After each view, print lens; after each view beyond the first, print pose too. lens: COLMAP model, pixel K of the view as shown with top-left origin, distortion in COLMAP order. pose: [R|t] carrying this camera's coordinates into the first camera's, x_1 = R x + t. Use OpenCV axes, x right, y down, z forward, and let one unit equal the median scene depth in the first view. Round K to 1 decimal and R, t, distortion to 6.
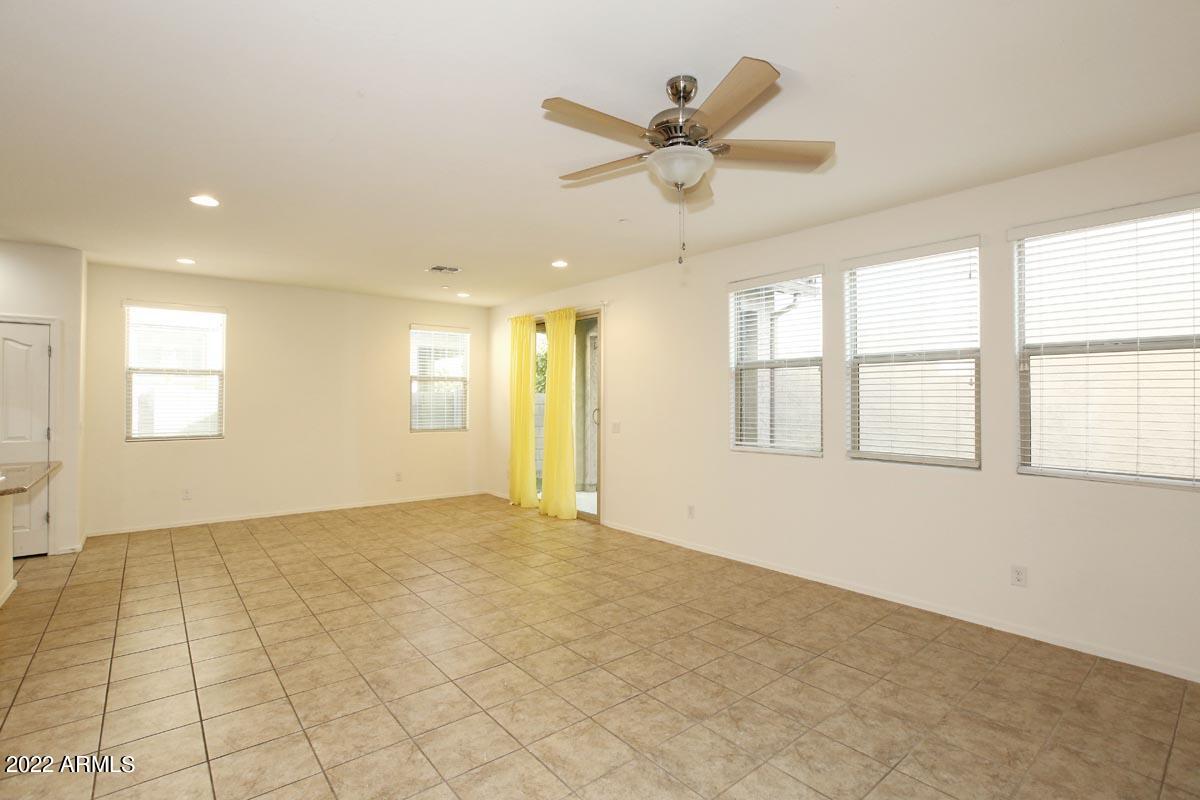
lens RADIAL K [[556.3, 0, 593.2], [0, 556.3, 397.0], [0, 0, 1]] dist [-0.040607, 0.013837]
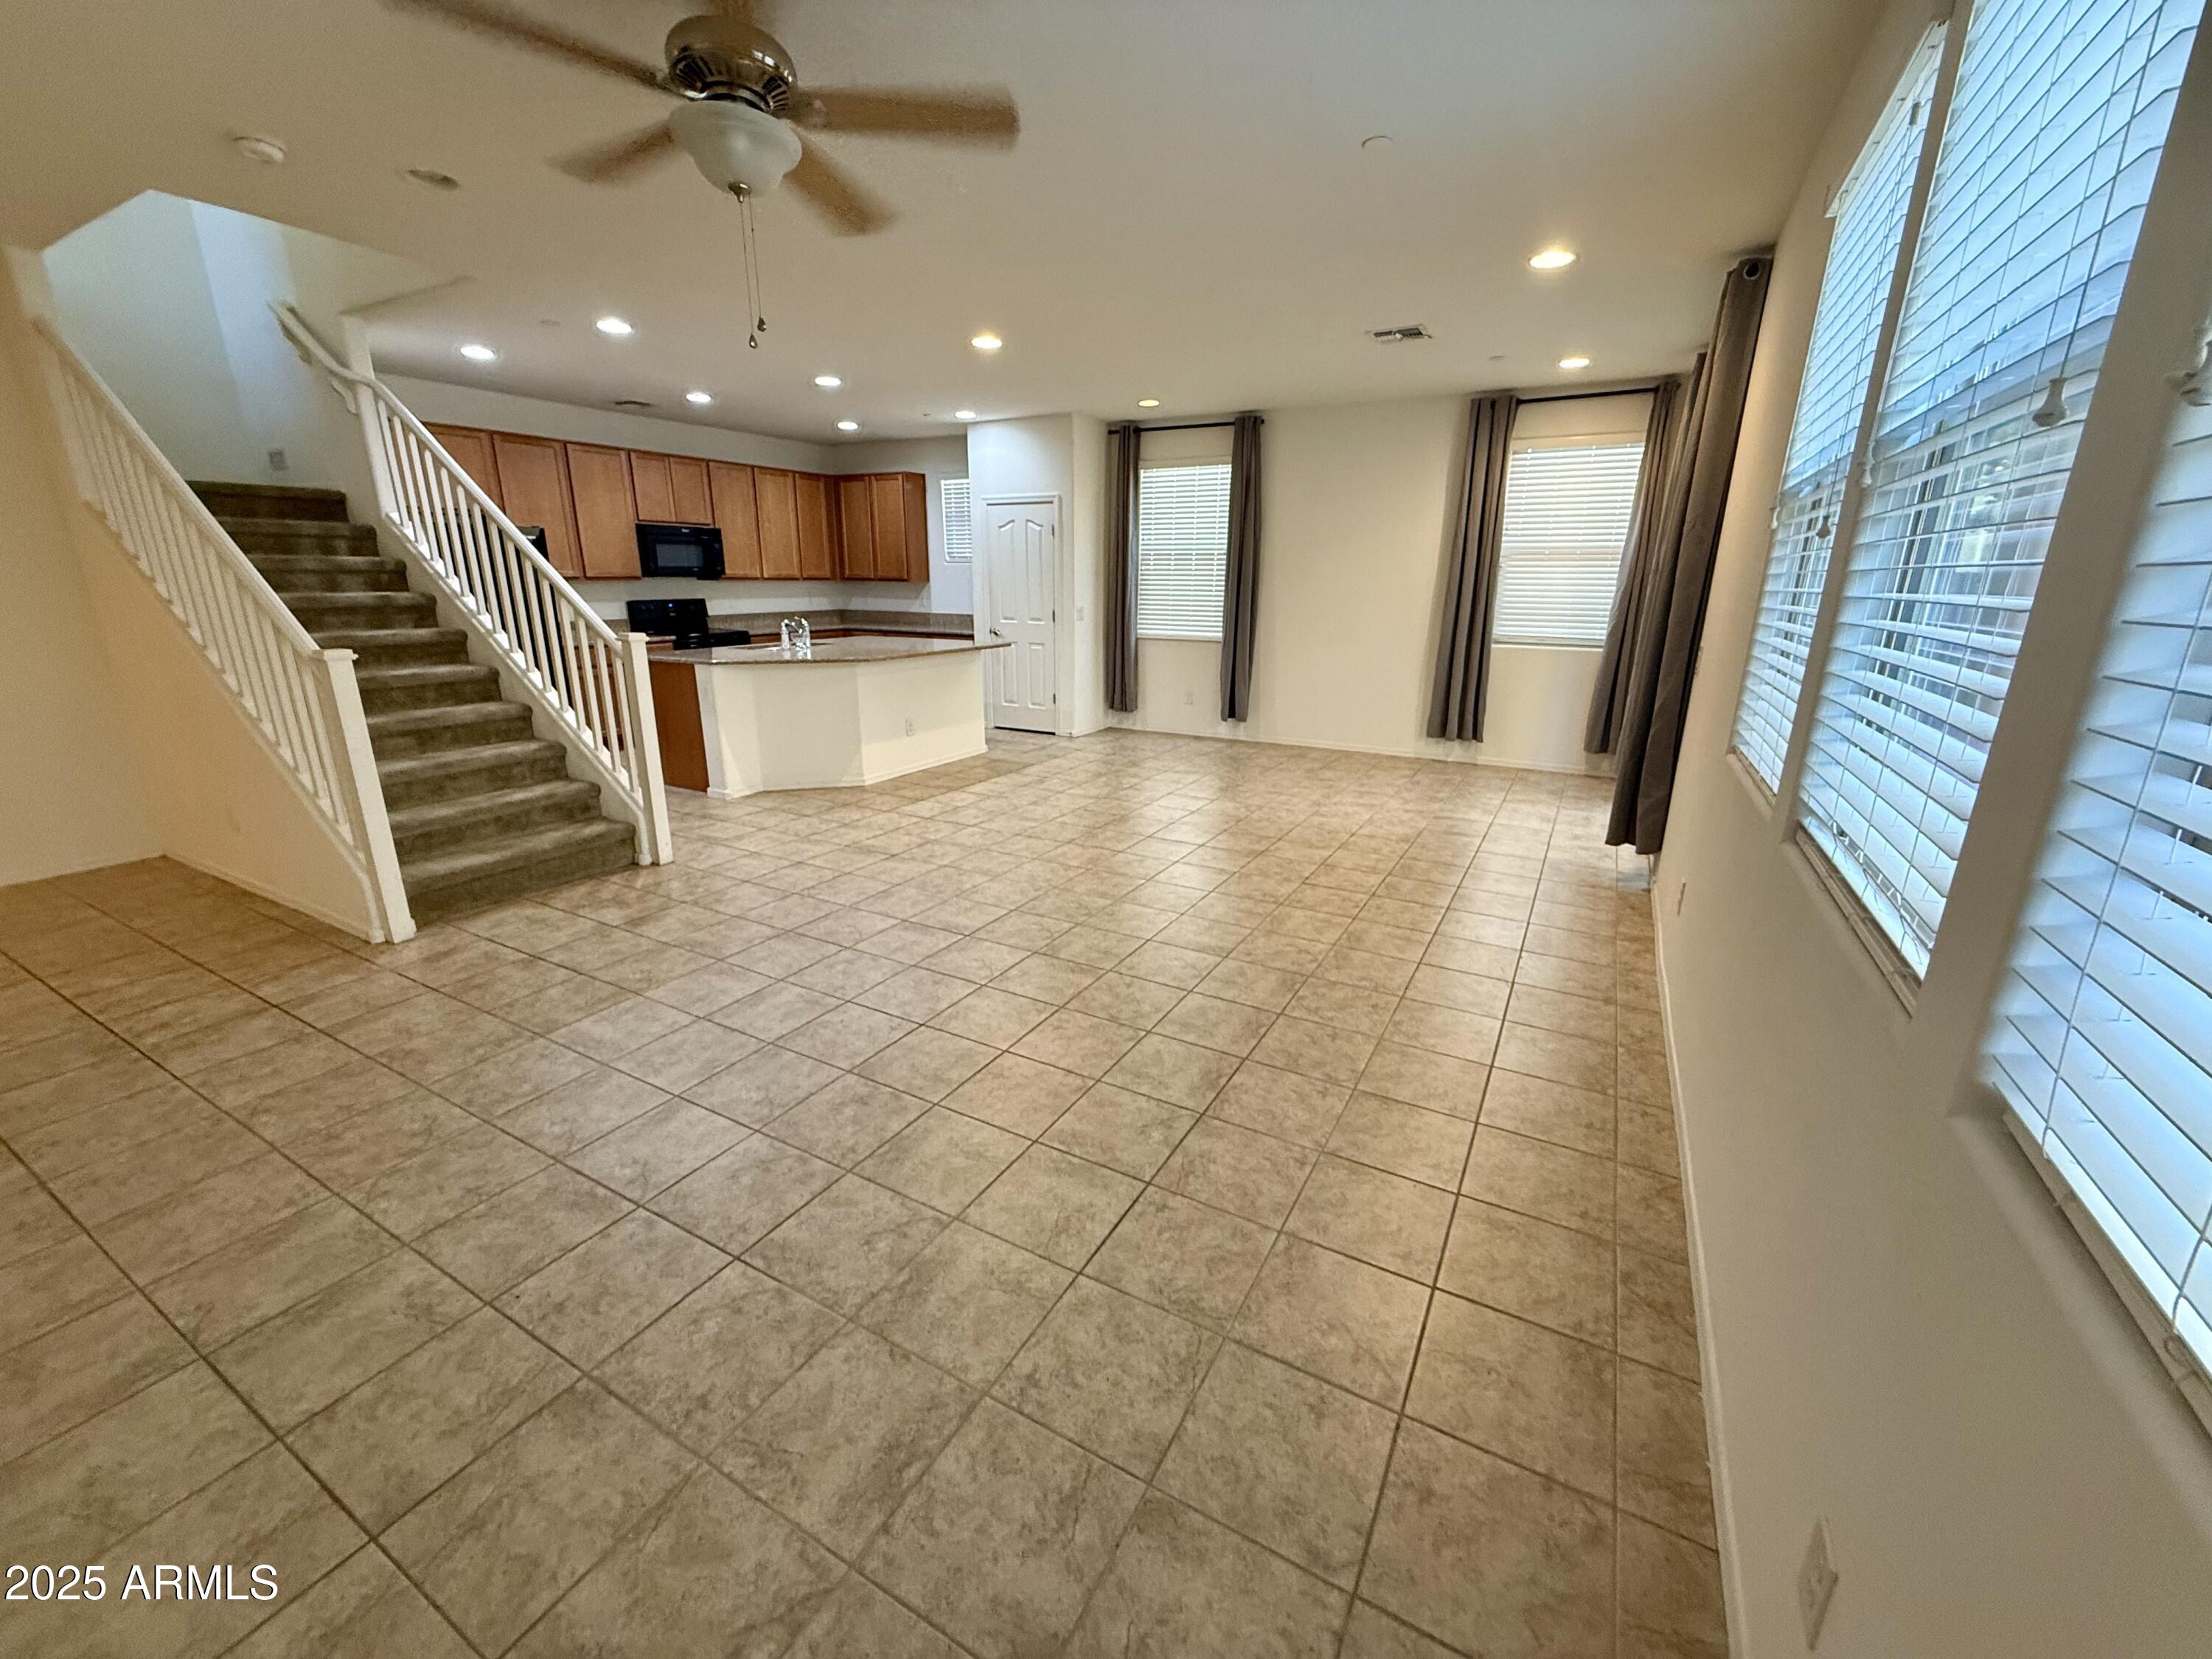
lens RADIAL K [[872.2, 0, 1099.3], [0, 872.2, 829.3], [0, 0, 1]] dist [-0.001352, -0.000148]
pose [[0.366136, 0.258153, -0.894037, 0.607277], [0.002421, 0.960482, 0.278331, -0.004681], [0.930558, -0.104072, 0.351042, 0.467926]]
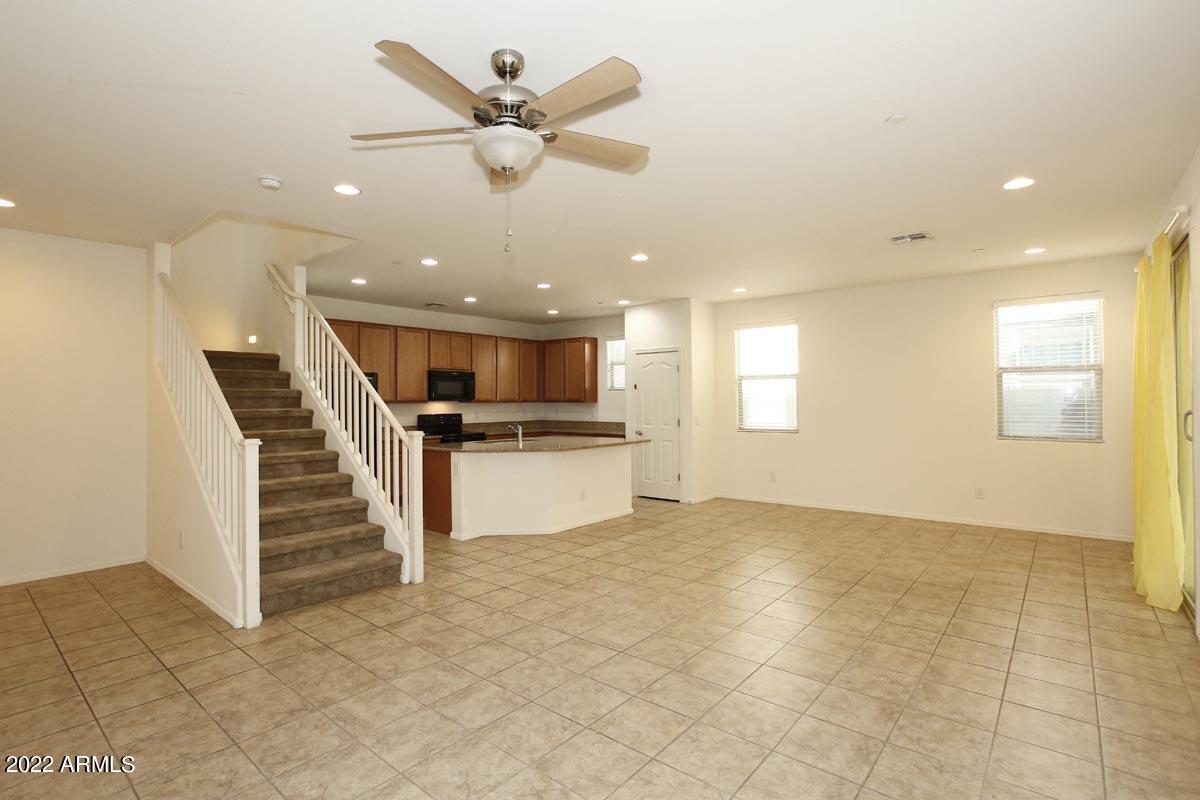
lens RADIAL K [[572.8, 0, 595.9], [0, 572.8, 398.3], [0, 0, 1]] dist [-0.060272, 0.031044]
pose [[0.190674, -0.010310, -0.981599, 0.547354], [0.015007, 0.999859, -0.007586, 0.007563], [0.981539, -0.013284, 0.190801, 0.468753]]
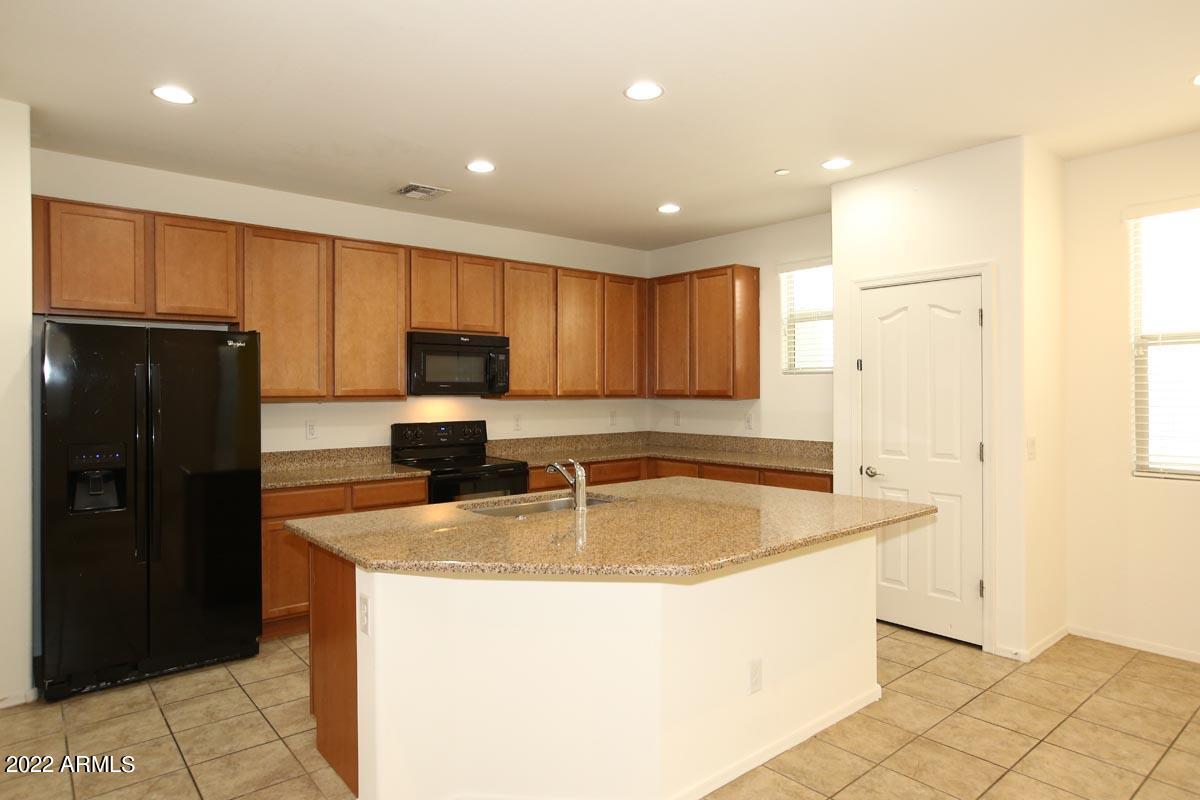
lens RADIAL K [[697.2, 0, 600.0], [0, 697.2, 400.0], [0, 0, 1]] dist [0.004653, 0.001921]
pose [[0.014626, 0.009013, -0.999852, -0.224942], [0.012671, 0.999877, 0.009199, -0.005137], [0.999813, -0.012803, 0.014510, 0.565038]]
